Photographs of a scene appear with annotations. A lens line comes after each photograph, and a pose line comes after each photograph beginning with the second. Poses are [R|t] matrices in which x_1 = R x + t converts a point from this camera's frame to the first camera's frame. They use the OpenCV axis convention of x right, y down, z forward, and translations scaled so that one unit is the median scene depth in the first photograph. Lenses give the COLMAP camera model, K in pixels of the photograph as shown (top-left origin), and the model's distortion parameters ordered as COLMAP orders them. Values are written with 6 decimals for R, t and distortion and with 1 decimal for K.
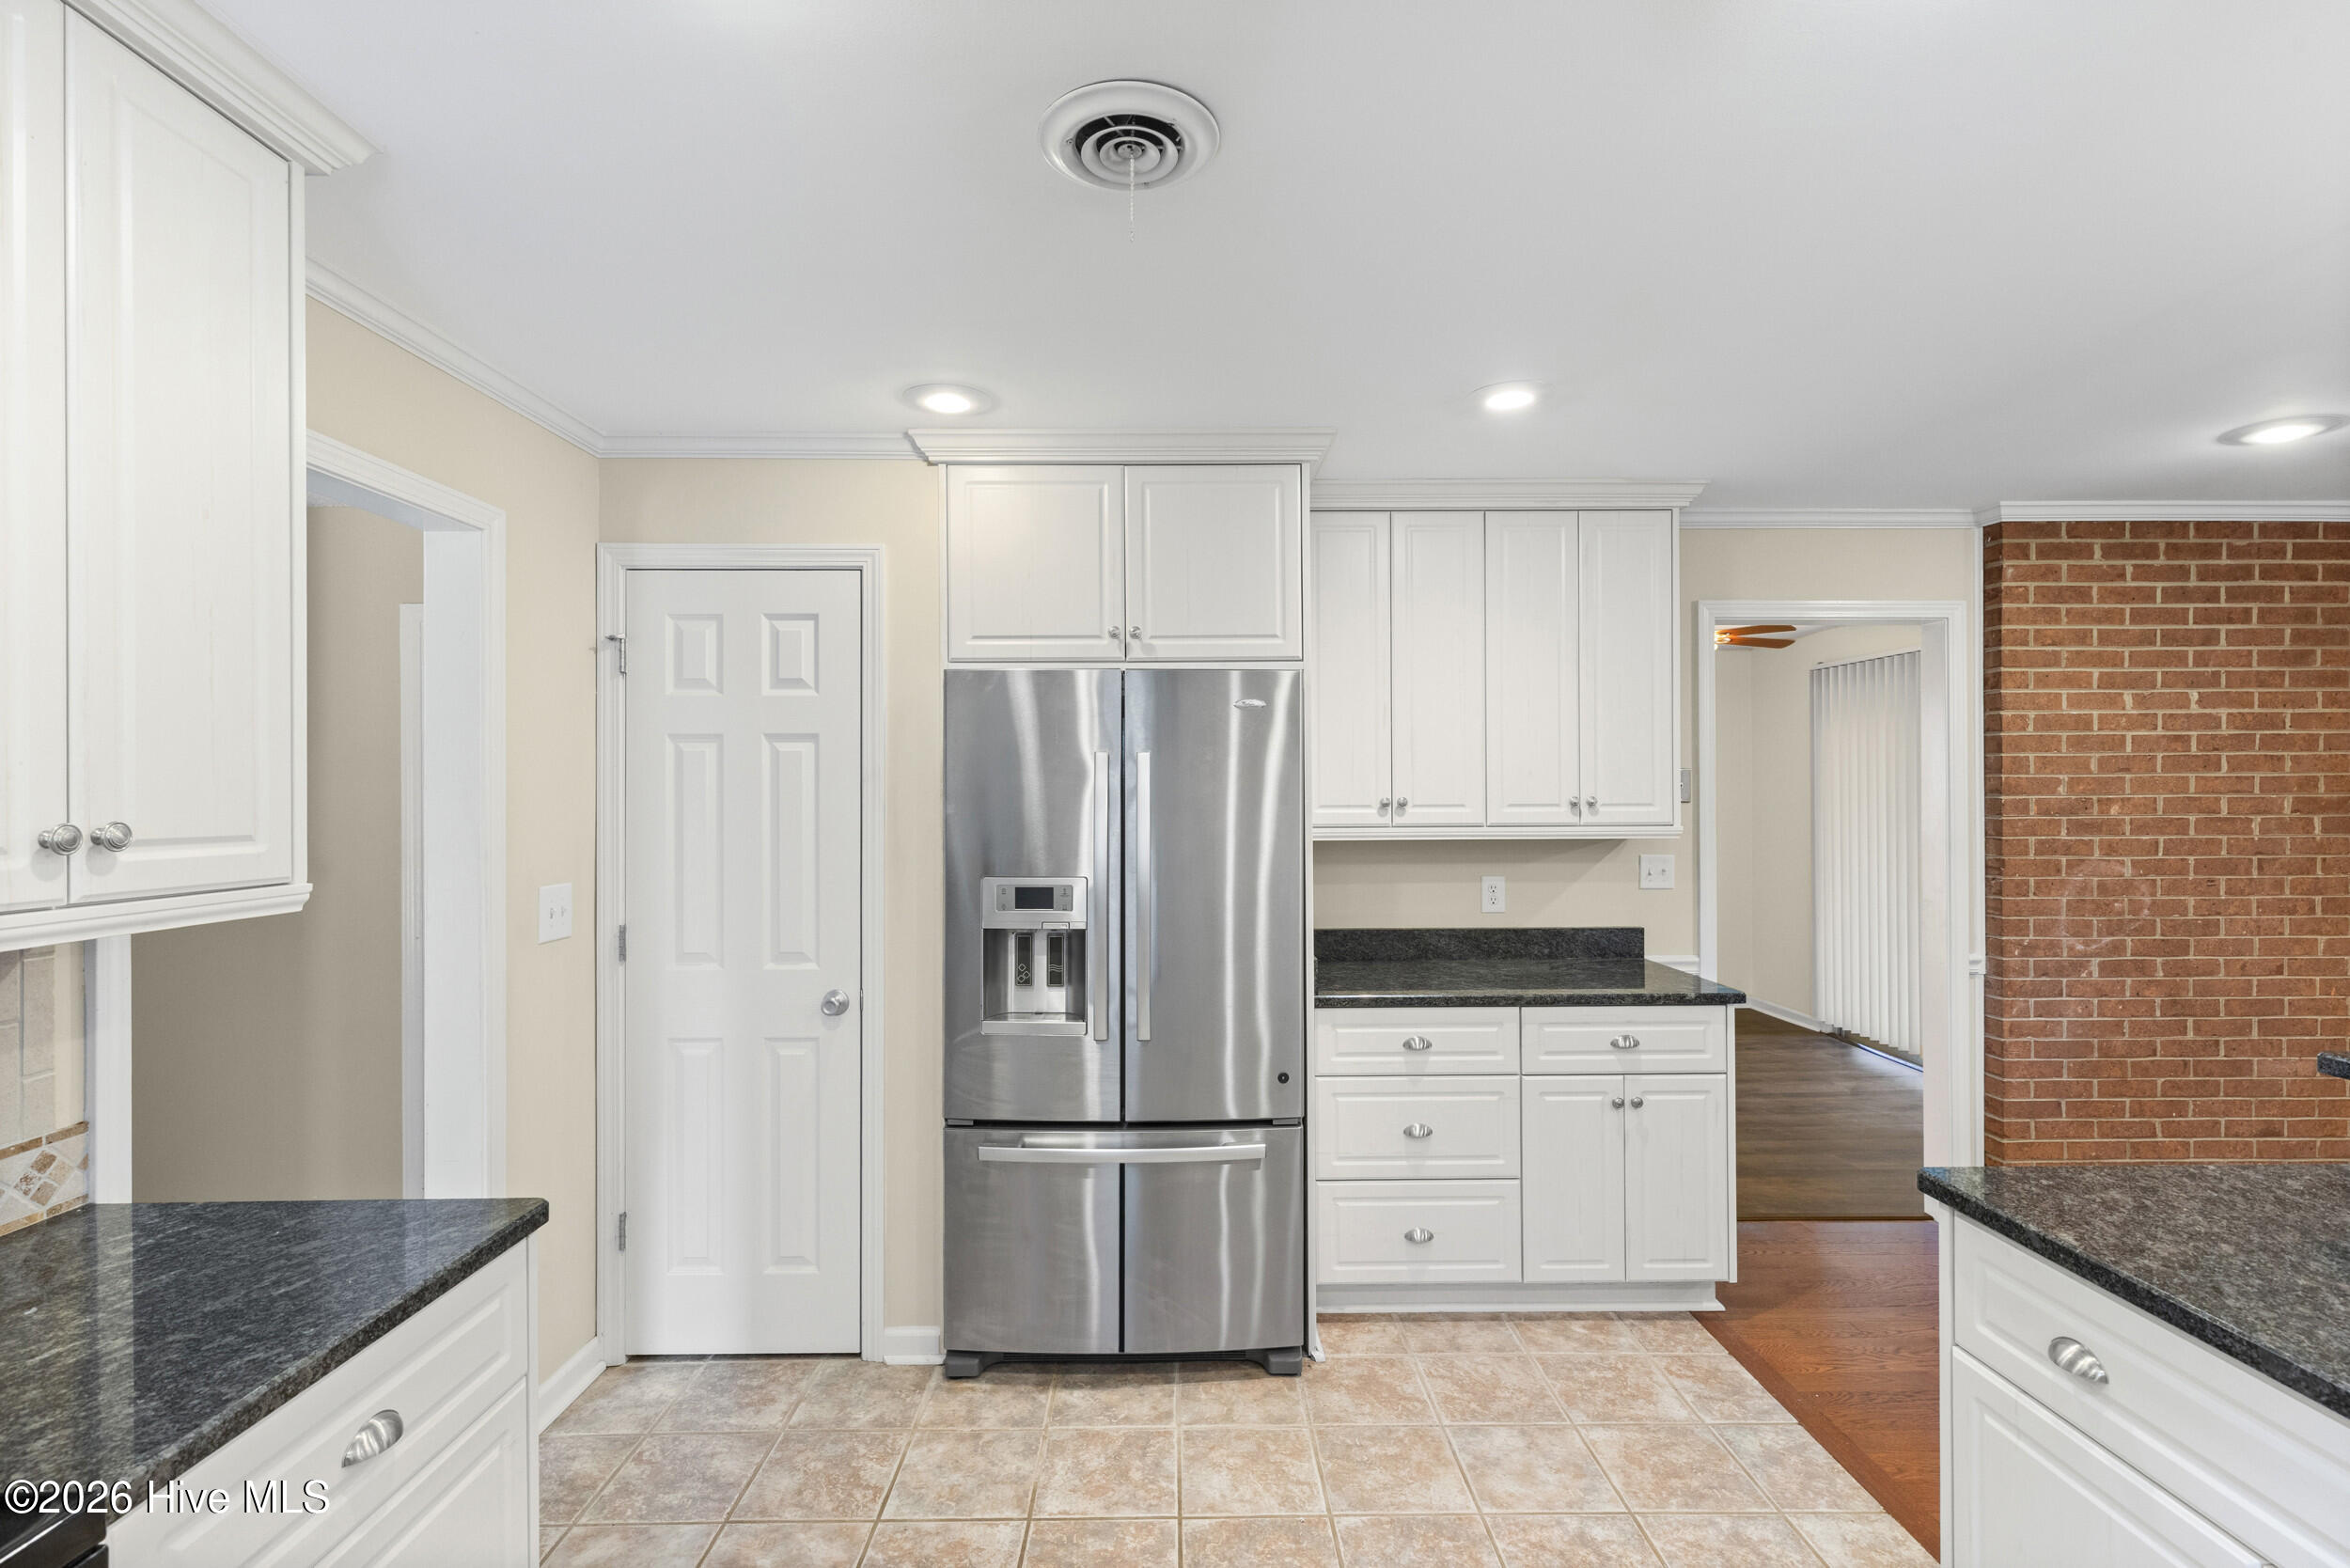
lens RADIAL K [[1055.9, 0, 1172.8], [0, 1055.9, 782.9], [0, 0, 1]] dist [0.007950, -0.000936]
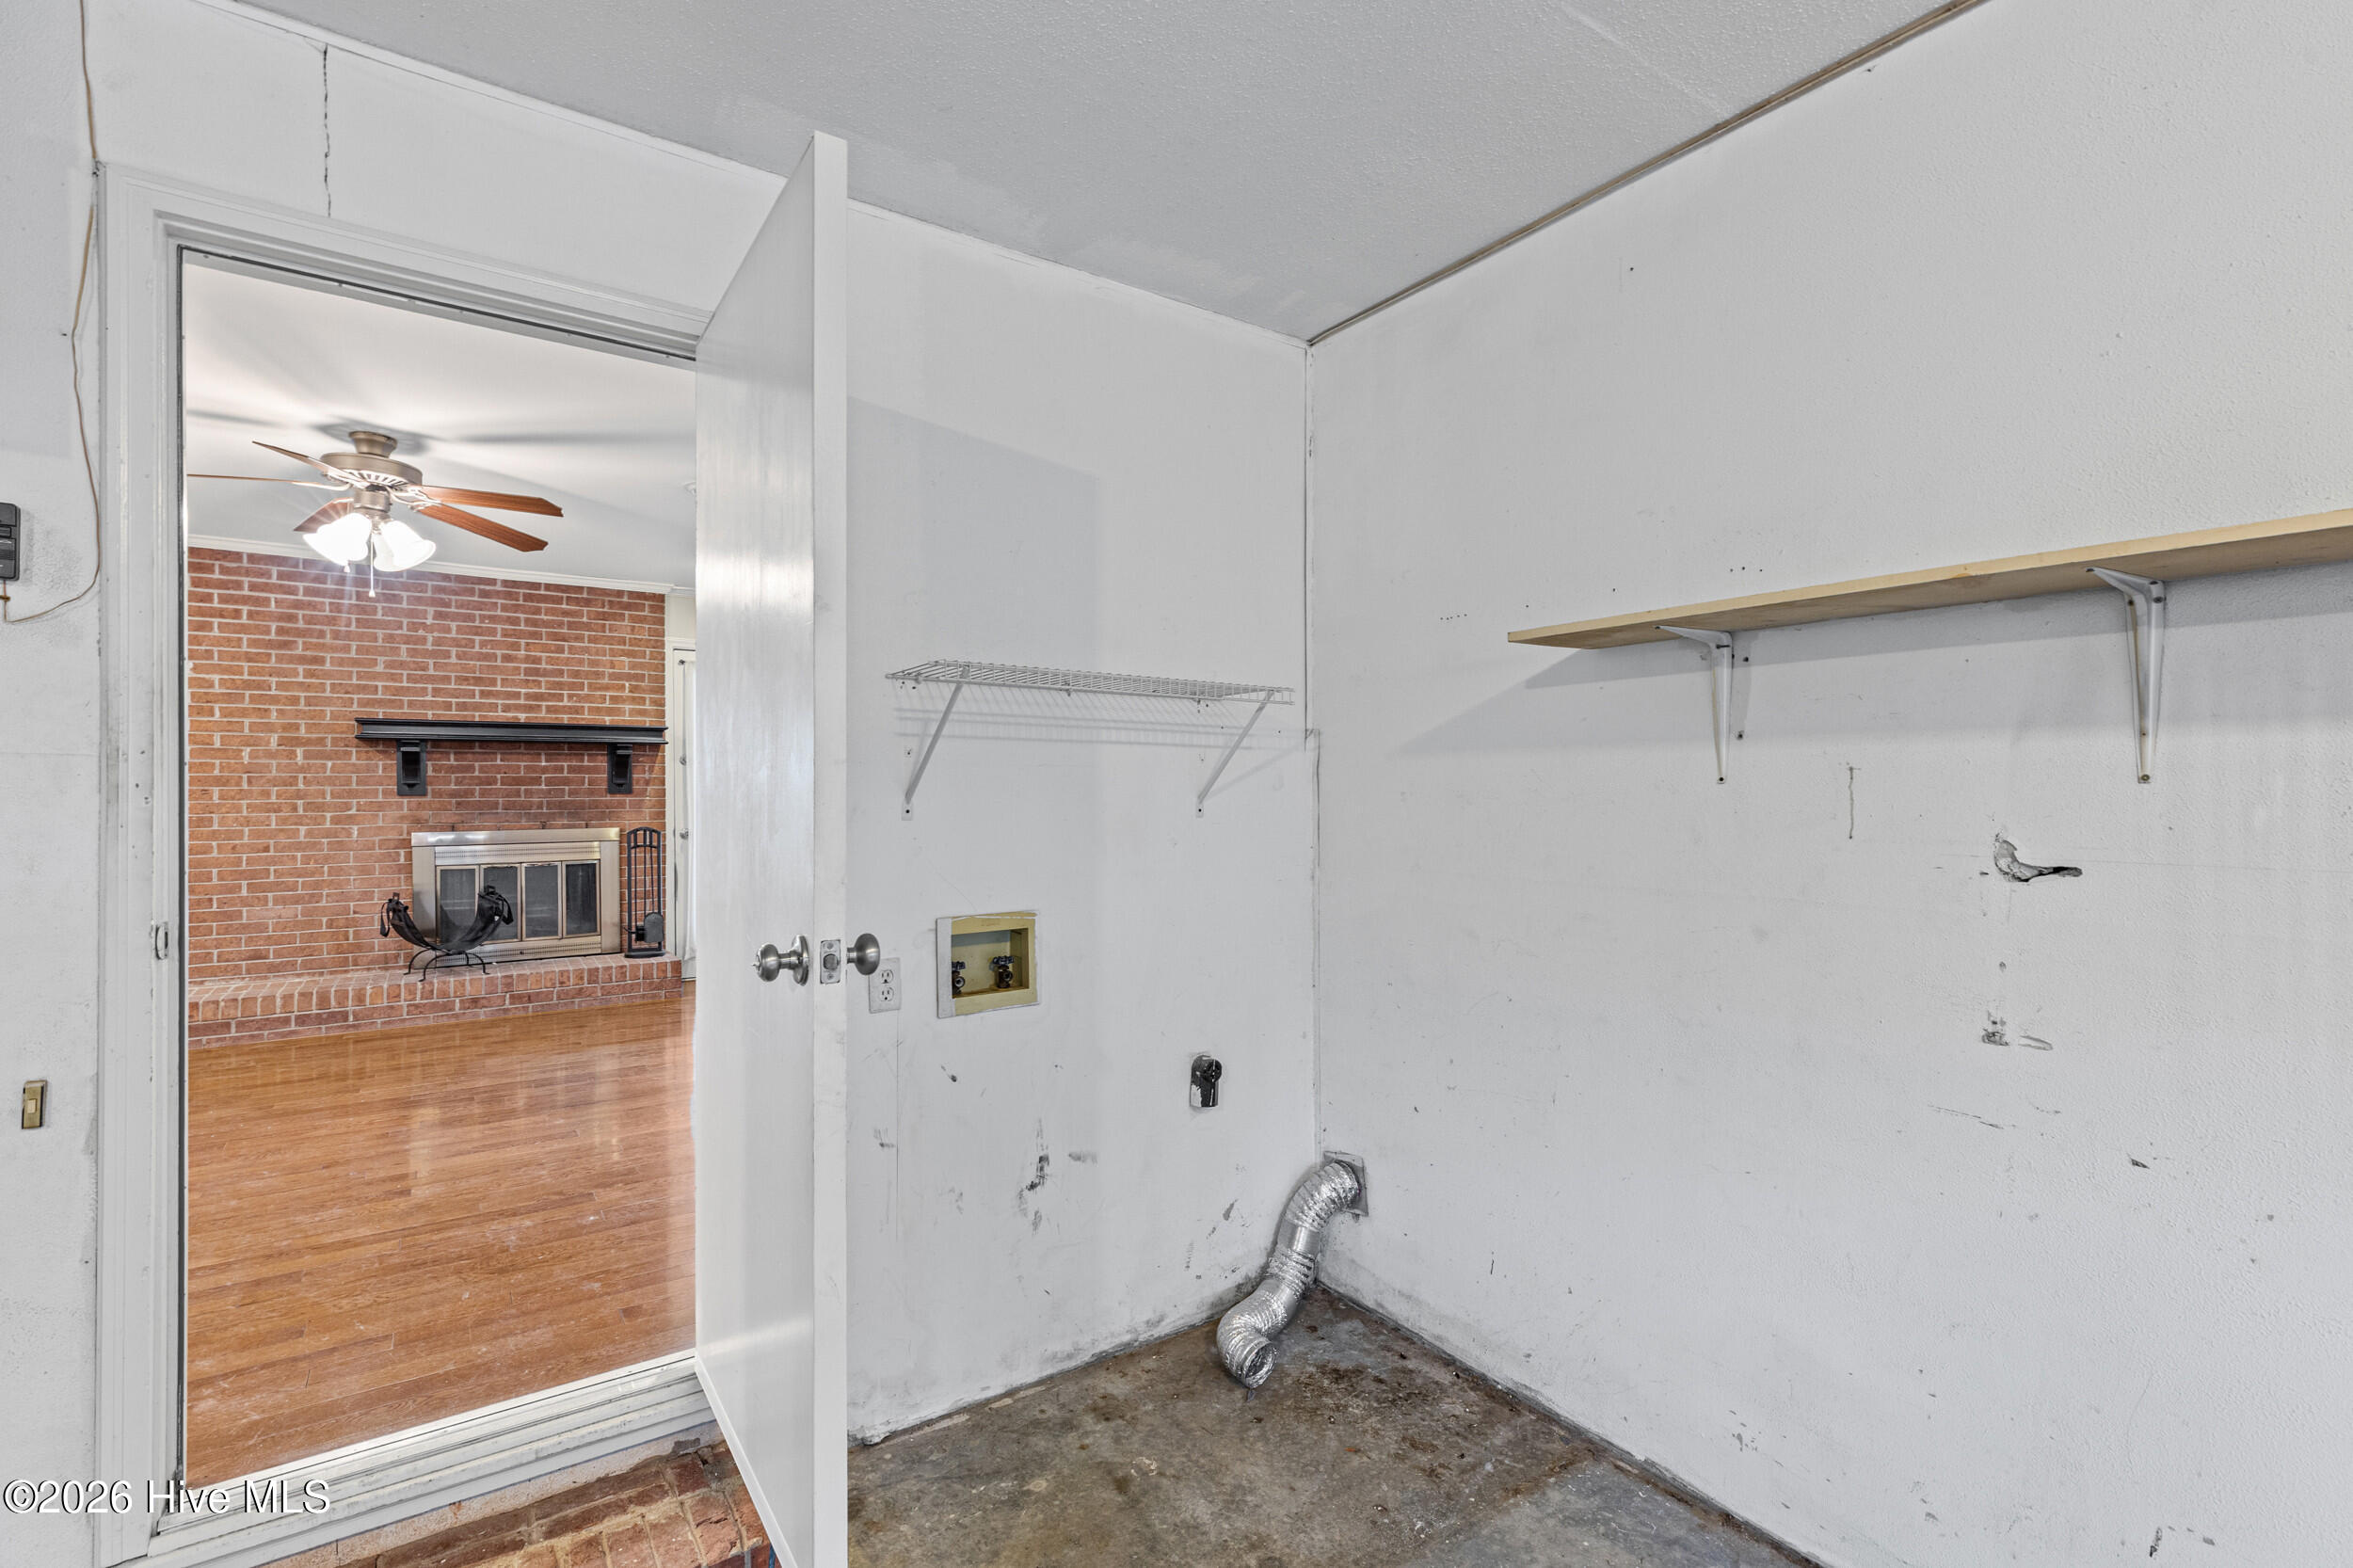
lens RADIAL K [[1057.2, 0, 1170.7], [0, 1057.2, 789.2], [0, 0, 1]] dist [0.007950, -0.000936]
pose [[0.824245, 0.000600, 0.566233, 1.246662], [0.001426, 0.999994, -0.003134, 0.096754], [-0.566231, 0.003390, 0.824240, -0.983565]]
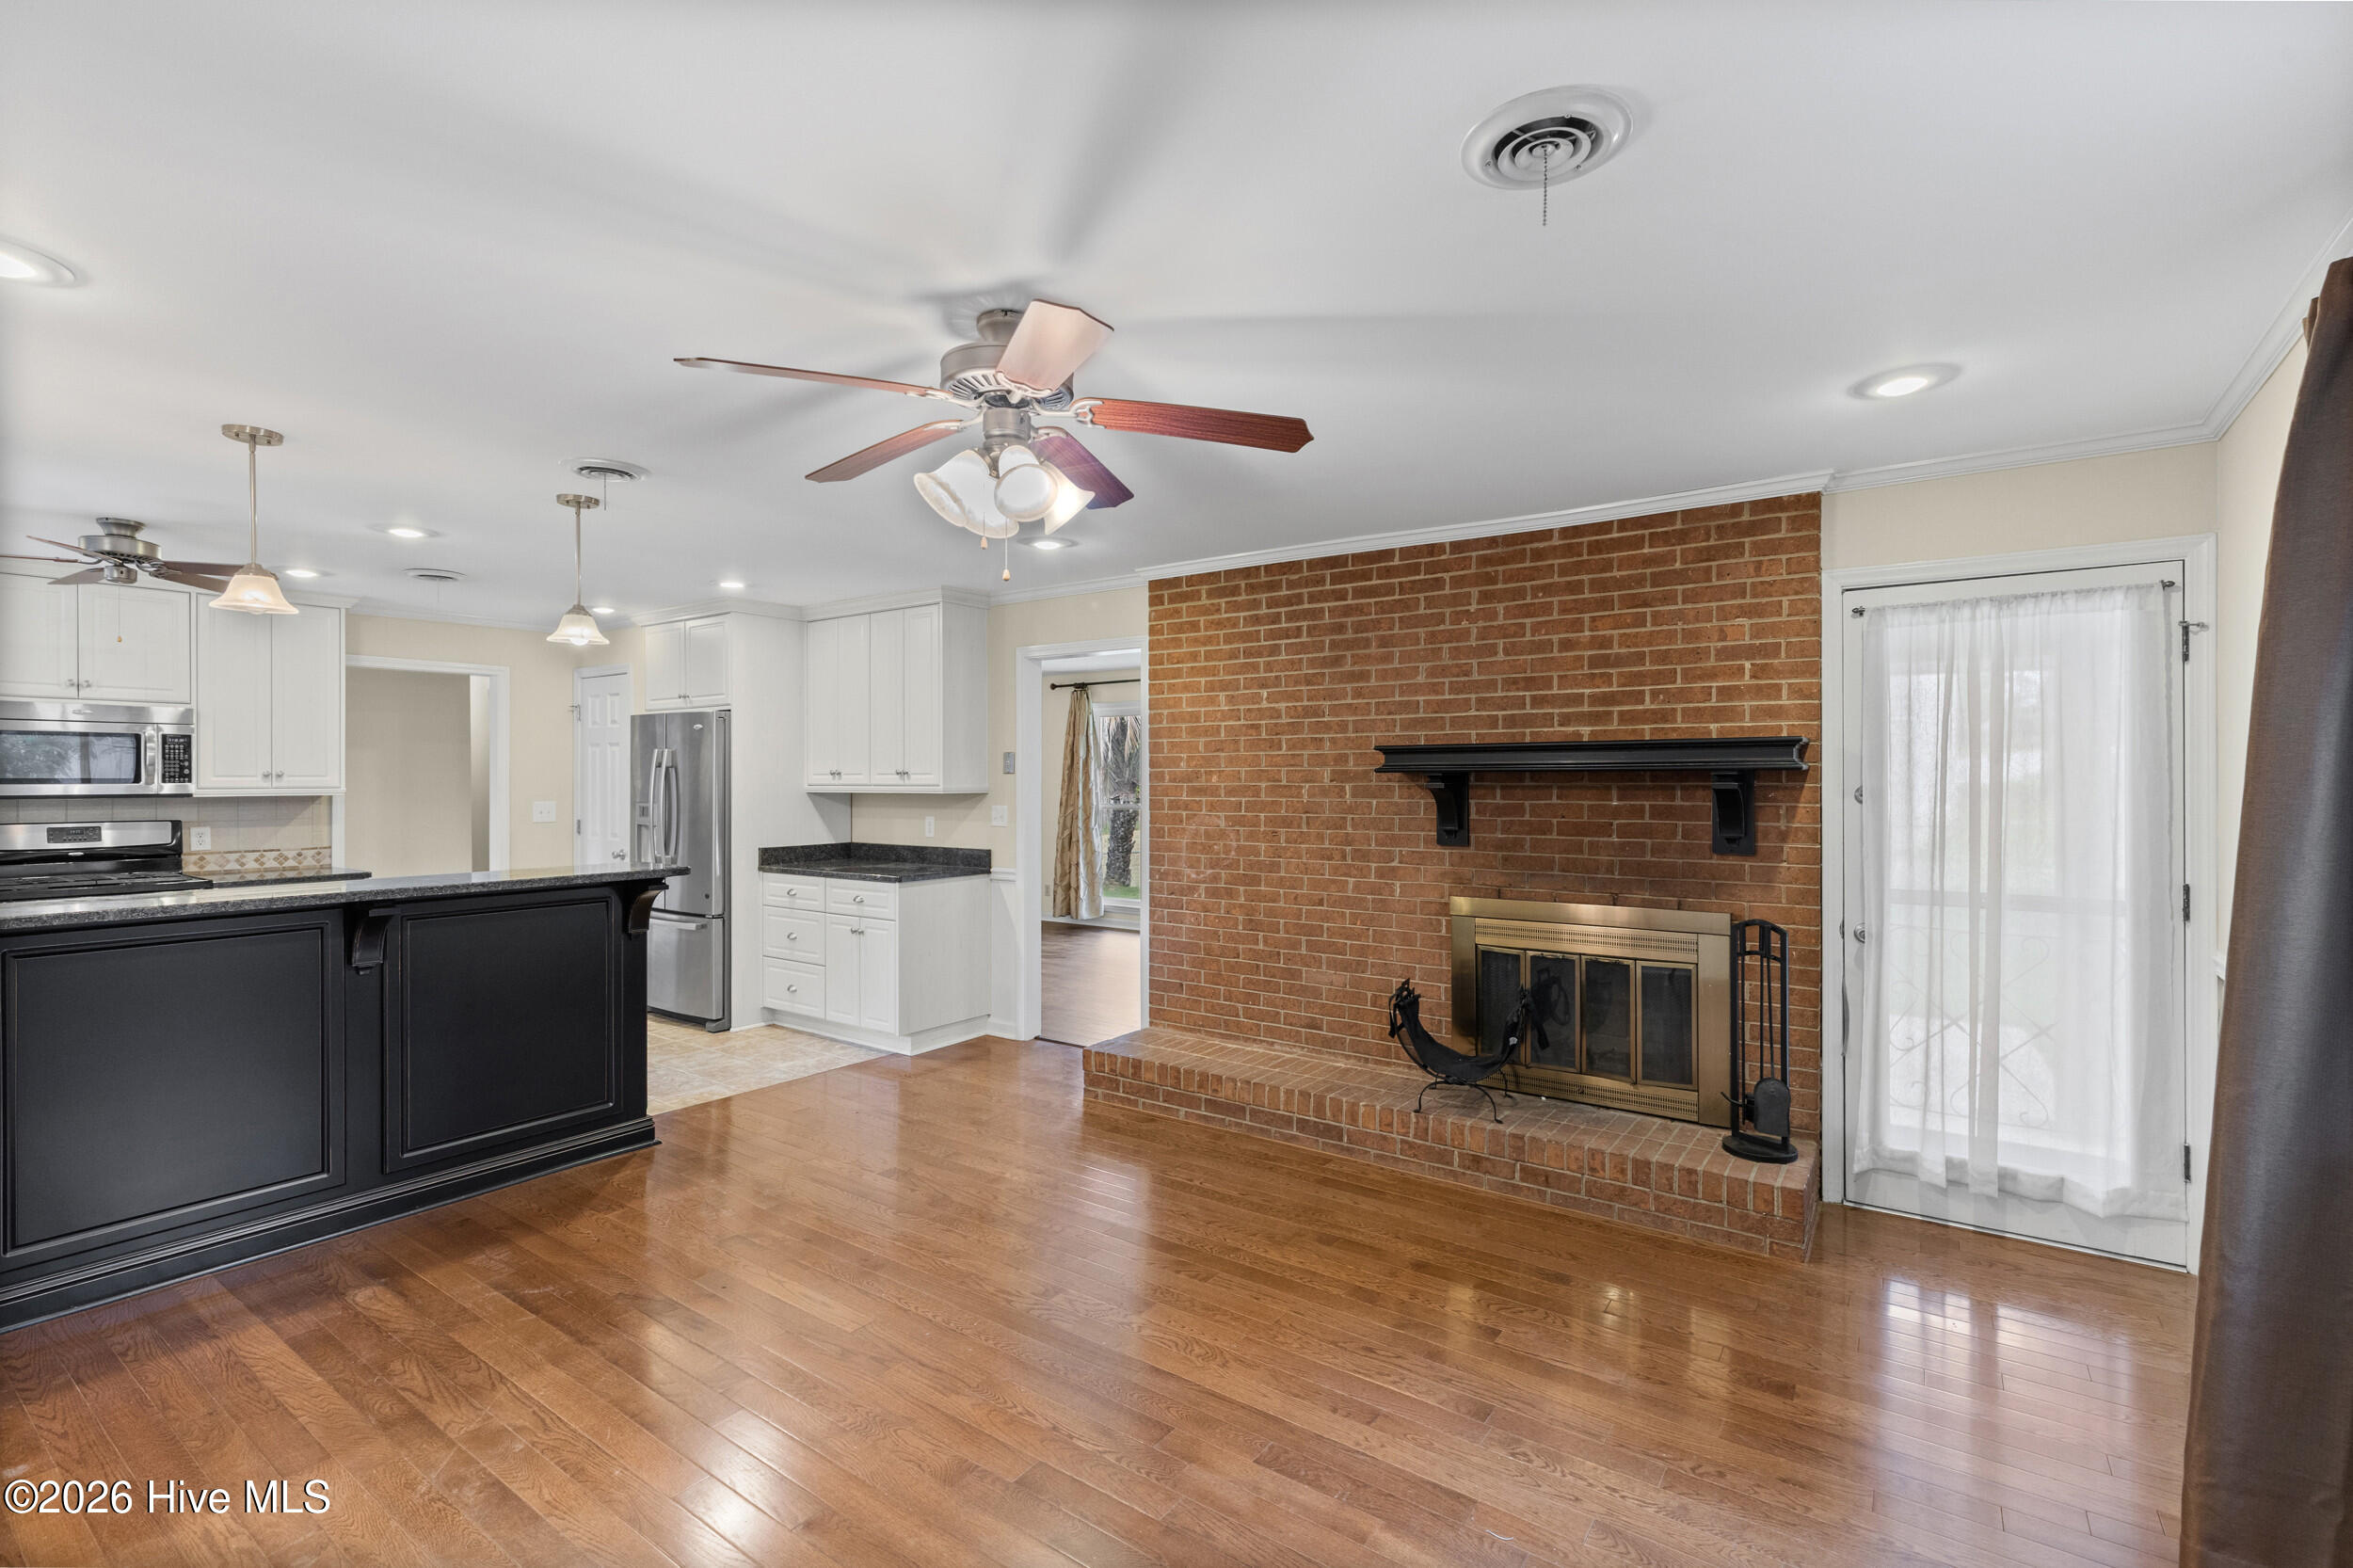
lens RADIAL K [[1057.2, 0, 1182.1], [0, 1057.2, 777.9], [0, 0, 1]] dist [0.007950, -0.000936]
pose [[0.806934, 0.002903, -0.590635, 1.668030], [-0.002617, 0.999996, 0.001338, 0.022374], [0.590636, 0.000466, 0.806938, -0.143552]]
